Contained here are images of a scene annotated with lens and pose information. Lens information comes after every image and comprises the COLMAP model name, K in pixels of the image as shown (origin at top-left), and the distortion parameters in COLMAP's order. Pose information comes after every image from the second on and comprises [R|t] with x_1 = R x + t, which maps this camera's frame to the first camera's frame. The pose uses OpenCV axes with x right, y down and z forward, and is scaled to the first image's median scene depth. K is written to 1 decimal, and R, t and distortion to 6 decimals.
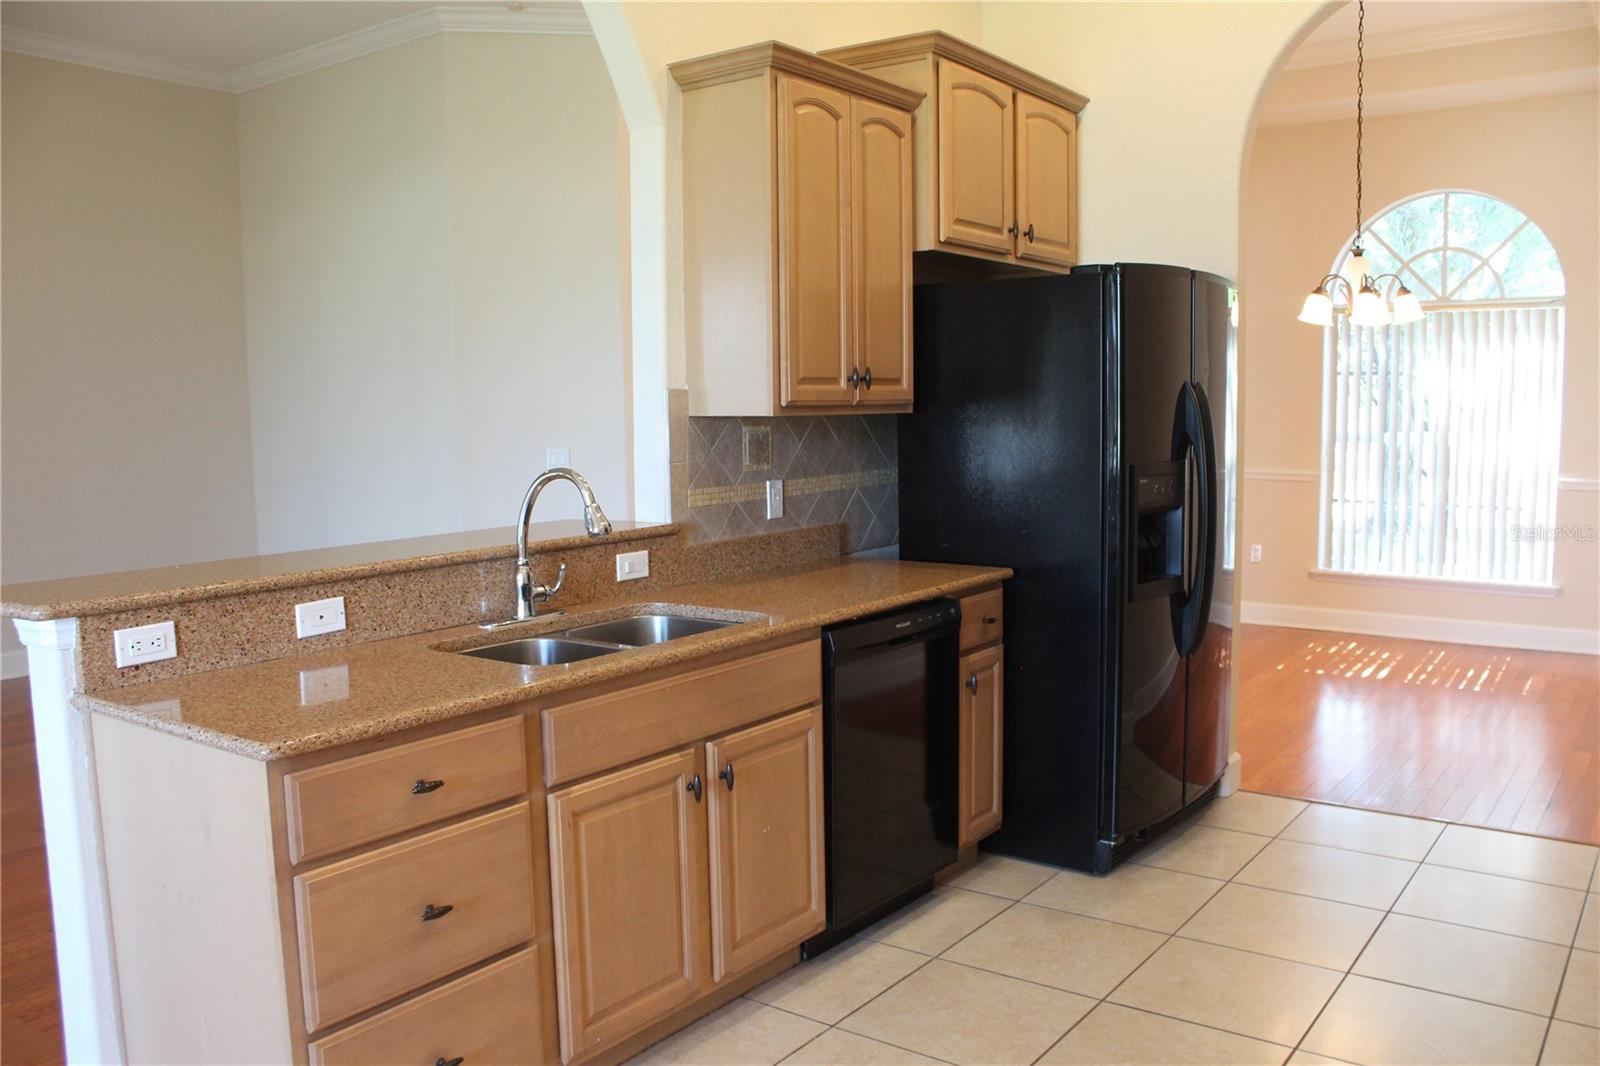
lens RADIAL K [[1333.3, 0, 813.7], [0, 1333.3, 558.6], [0, 0, 1]] dist [-0.155892, 0.124502]
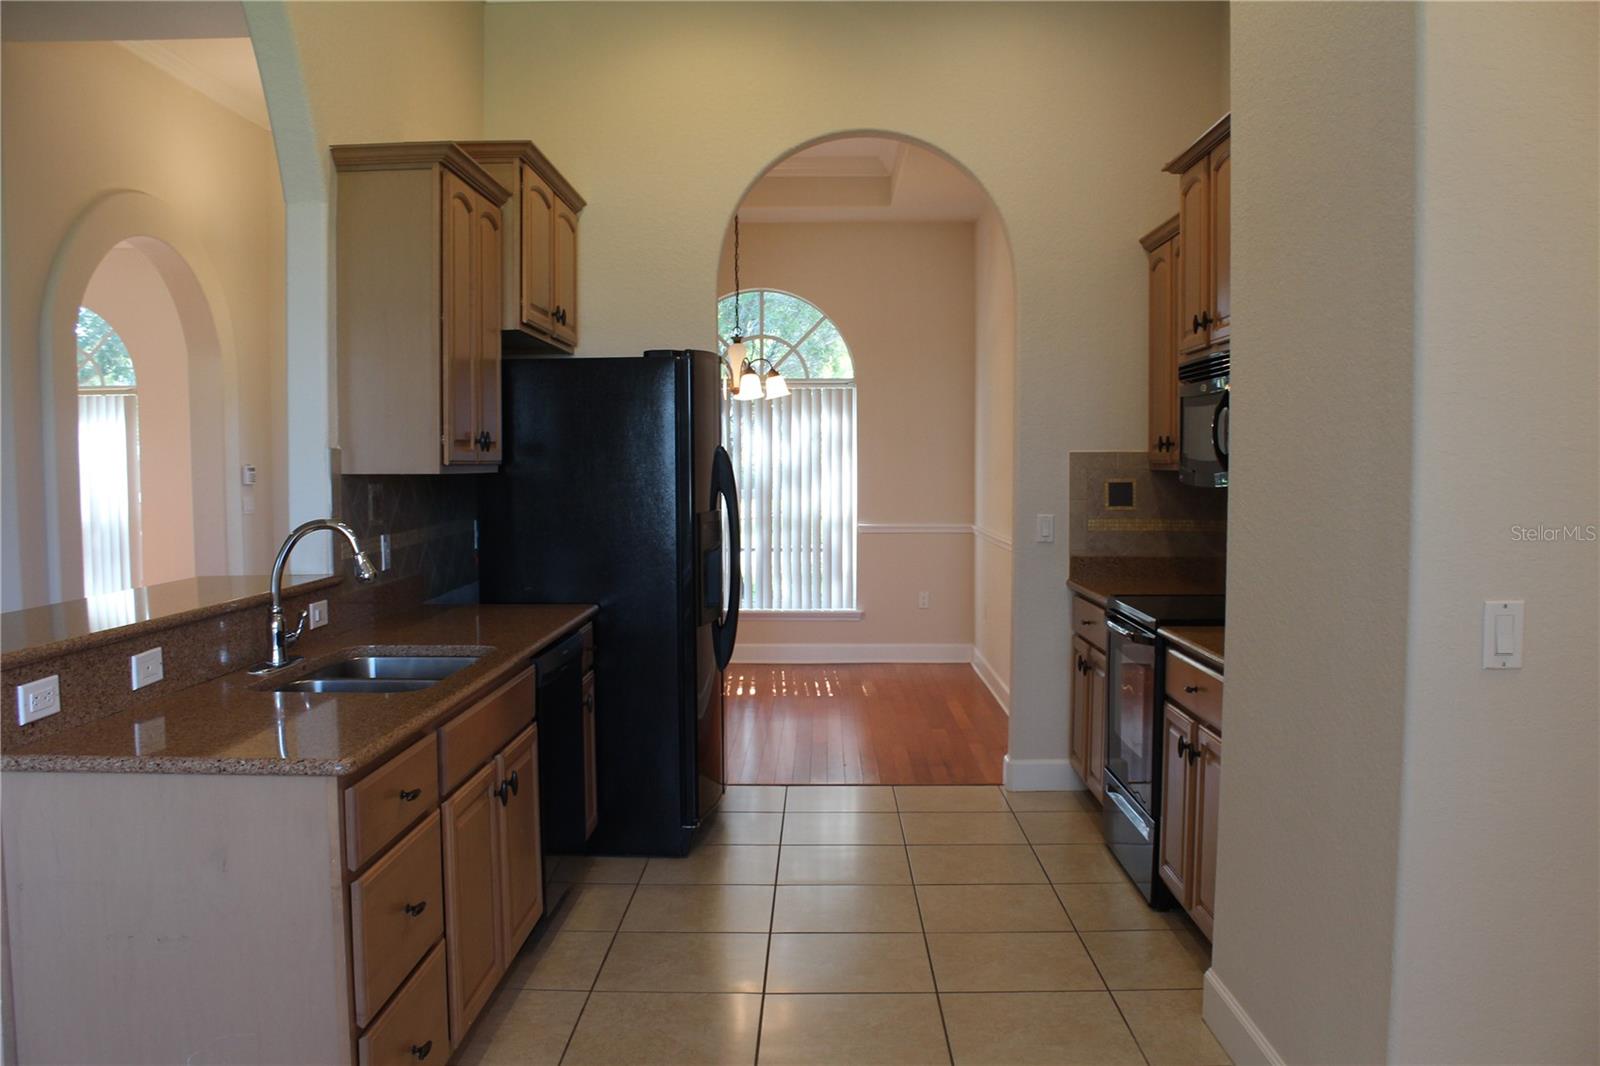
lens RADIAL K [[1334.4, 0, 805.2], [0, 1334.4, 538.9], [0, 0, 1]] dist [-0.107853, -0.005228]
pose [[0.826525, -0.023202, 0.562422, -0.382807], [0.059862, 0.997107, -0.046837, 0.016872], [-0.559708, 0.072379, 0.825523, -0.079036]]
